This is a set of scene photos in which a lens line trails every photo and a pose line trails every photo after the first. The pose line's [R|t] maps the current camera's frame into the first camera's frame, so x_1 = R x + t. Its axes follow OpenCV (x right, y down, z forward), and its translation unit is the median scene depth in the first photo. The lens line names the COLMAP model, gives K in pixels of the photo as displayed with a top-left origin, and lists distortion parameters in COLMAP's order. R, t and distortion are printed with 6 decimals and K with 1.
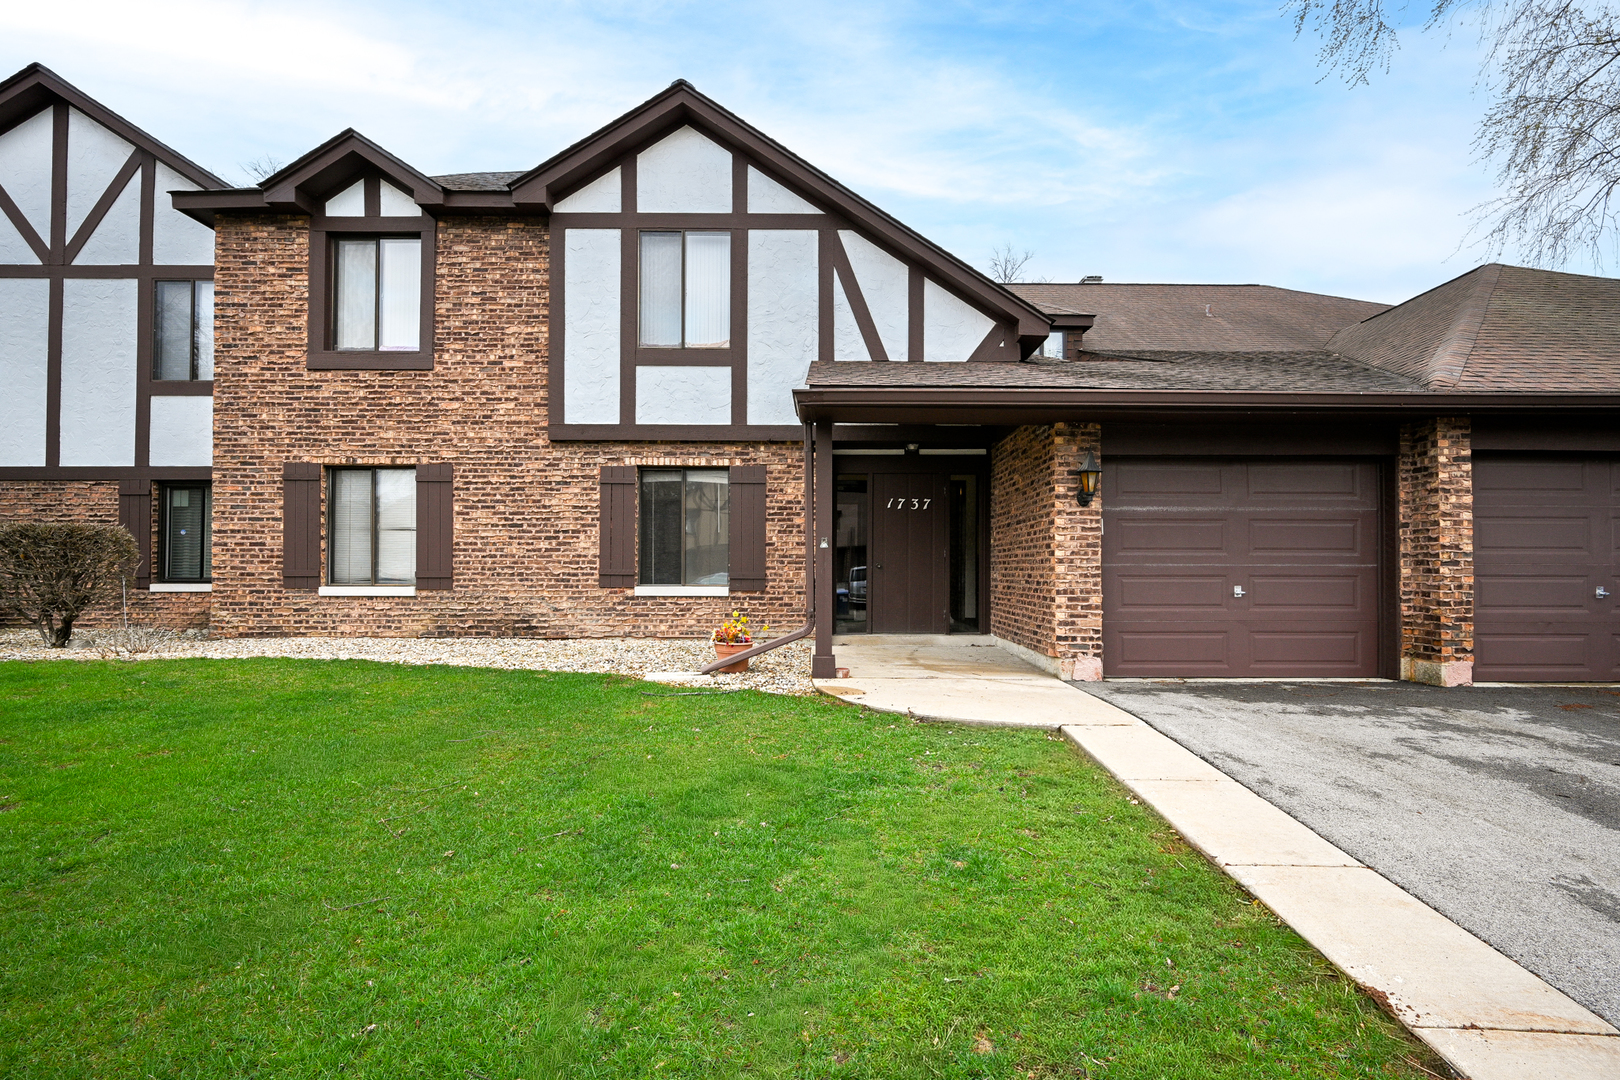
lens RADIAL K [[755.6, 0, 810.3], [0, 755.6, 556.1], [0, 0, 1]] dist [0.004952, 0.000477]
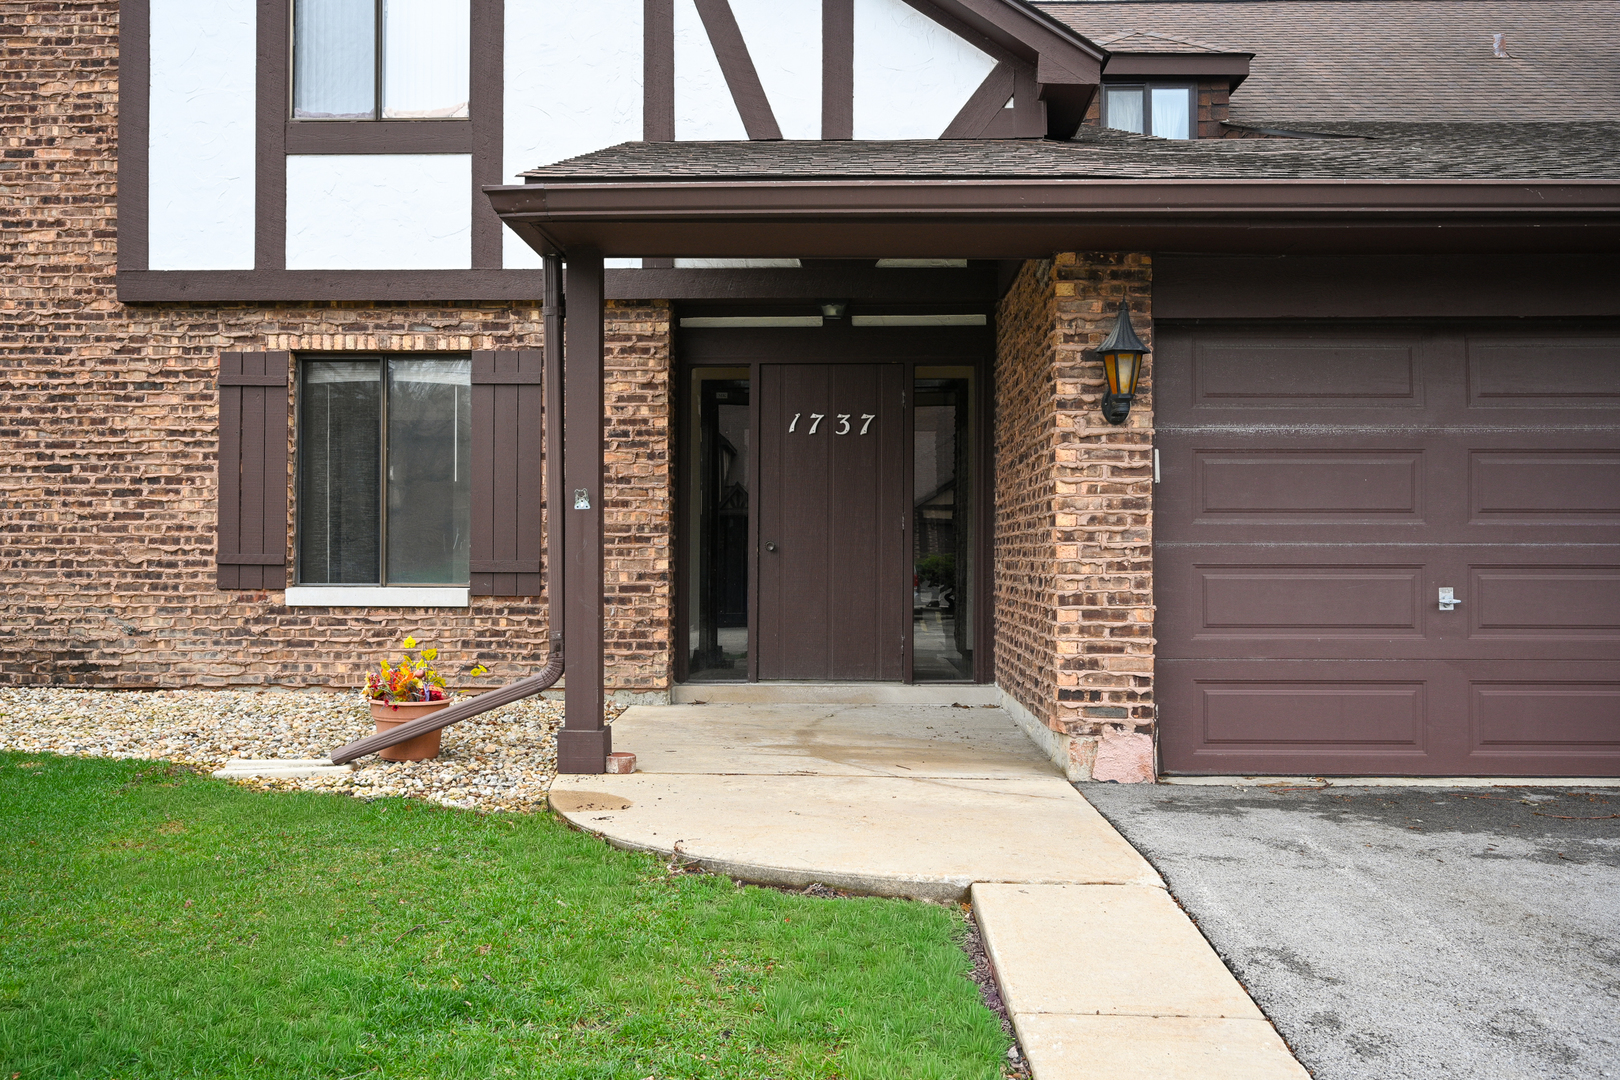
lens RADIAL K [[1385.8, 0, 809.8], [0, 1385.8, 532.2], [0, 0, 1]] dist [-0.000501, -0.001233]
pose [[0.999111, -0.000543, -0.042152, 0.161868], [0.000570, 1.000000, 0.000613, 0.002598], [0.042152, -0.000636, 0.999111, 0.079665]]
